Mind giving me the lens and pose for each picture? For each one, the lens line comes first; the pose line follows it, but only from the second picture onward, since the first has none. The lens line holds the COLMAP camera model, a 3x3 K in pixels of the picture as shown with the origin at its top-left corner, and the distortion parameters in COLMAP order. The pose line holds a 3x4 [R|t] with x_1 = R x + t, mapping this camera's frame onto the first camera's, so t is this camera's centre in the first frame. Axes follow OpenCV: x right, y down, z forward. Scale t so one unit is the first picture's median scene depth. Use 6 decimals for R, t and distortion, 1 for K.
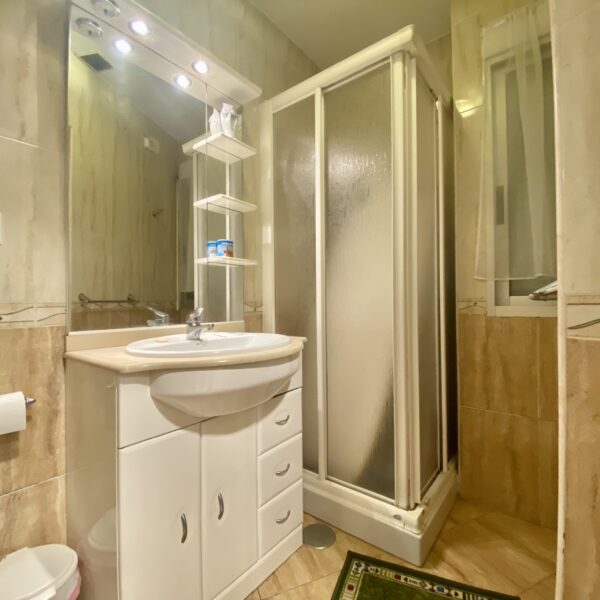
lens RADIAL K [[330.2, 0, 300.0], [0, 330.2, 300.0], [0, 0, 1]] dist [0.036639, -0.027884]
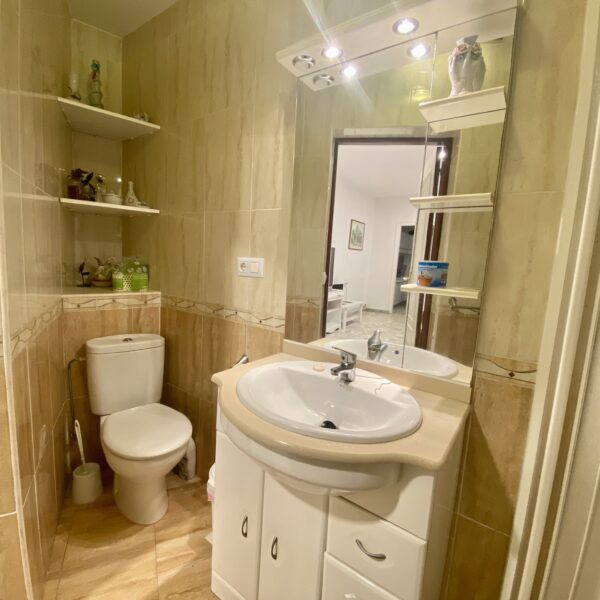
lens RADIAL K [[330.2, 0, 300.0], [0, 330.2, 300.0], [0, 0, 1]] dist [0.036639, -0.027884]
pose [[0.036107, 0.138496, -0.989705, 0.662620], [-0.049419, 0.989386, 0.136649, -0.261624], [0.998125, 0.043977, 0.042568, 1.025124]]
